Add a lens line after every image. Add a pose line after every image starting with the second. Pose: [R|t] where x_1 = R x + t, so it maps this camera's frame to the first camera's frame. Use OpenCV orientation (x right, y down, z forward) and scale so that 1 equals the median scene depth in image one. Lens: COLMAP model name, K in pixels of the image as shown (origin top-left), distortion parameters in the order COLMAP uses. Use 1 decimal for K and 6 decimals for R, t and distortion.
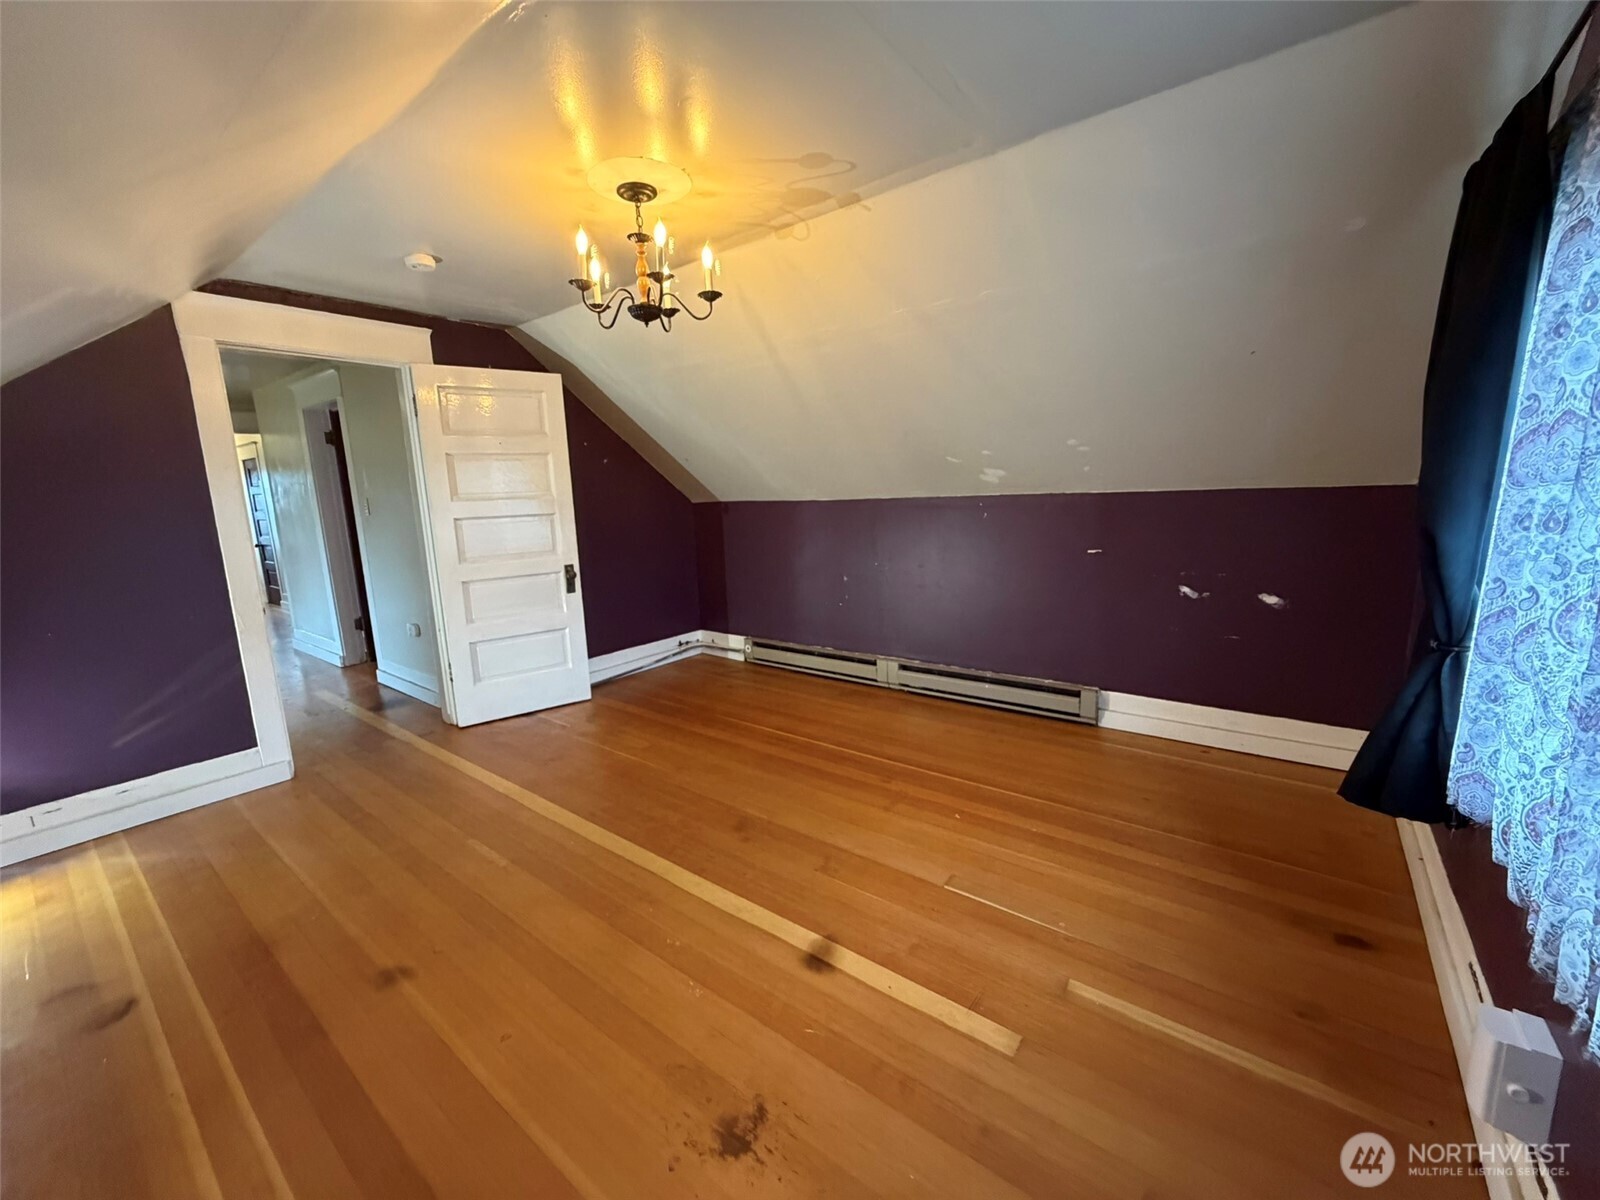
lens RADIAL K [[655.5, 0, 800.8], [0, 655.5, 598.4], [0, 0, 1]] dist [-0.000272, -0.000344]
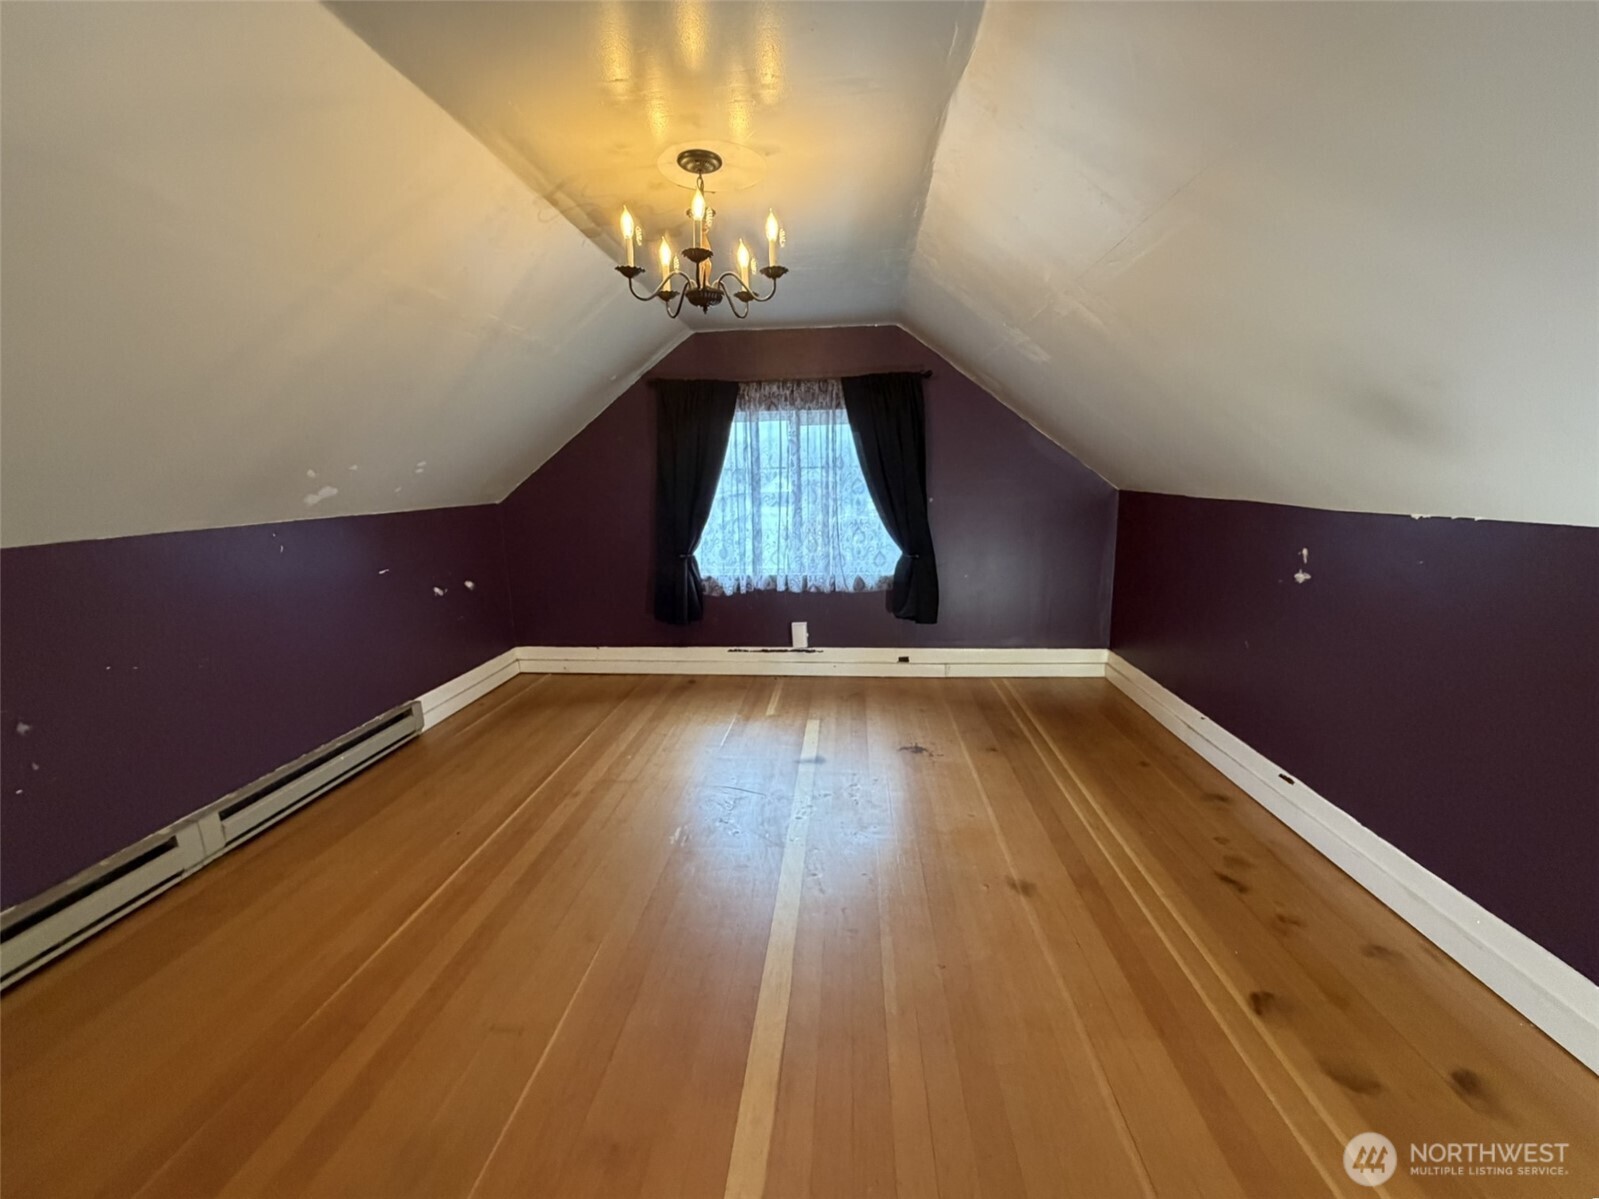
lens RADIAL K [[681.4, 0, 791.1], [0, 681.4, 596.6], [0, 0, 1]] dist [0.000070, -0.000046]
pose [[-0.563795, -0.098503, 0.820020, -0.780927], [0.177597, 0.955178, 0.236844, -0.174388], [-0.806594, 0.279165, -0.521031, 1.062089]]
